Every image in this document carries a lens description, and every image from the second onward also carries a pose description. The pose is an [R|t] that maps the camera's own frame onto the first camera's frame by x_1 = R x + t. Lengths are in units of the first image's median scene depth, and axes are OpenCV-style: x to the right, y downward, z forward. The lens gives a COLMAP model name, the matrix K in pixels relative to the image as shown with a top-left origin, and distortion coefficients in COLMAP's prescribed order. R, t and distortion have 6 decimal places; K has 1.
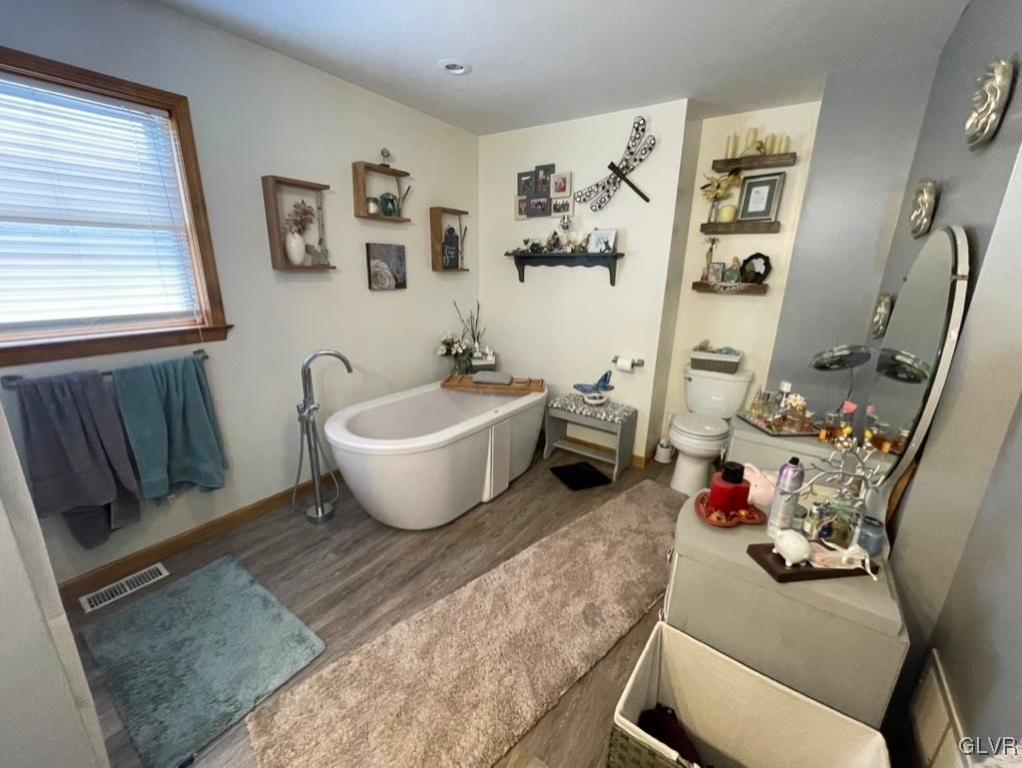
lens RADIAL K [[412.1, 0, 509.2], [0, 412.1, 384.7], [0, 0, 1]] dist [0.001086, -0.001493]
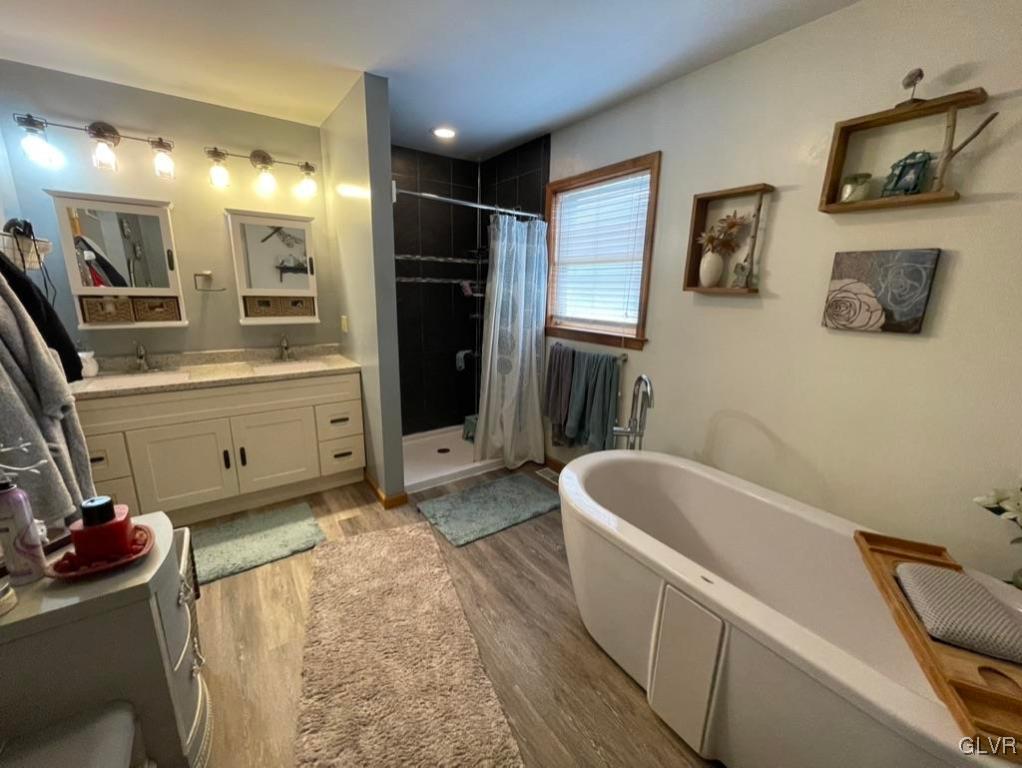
lens RADIAL K [[412.1, 0, 510.4], [0, 412.1, 384.0], [0, 0, 1]] dist [0.001086, -0.001493]
pose [[-0.330704, 0.195549, -0.923253, 0.438162], [-0.287498, 0.910921, 0.295917, -0.218397], [0.898877, 0.363295, -0.245025, 0.824455]]
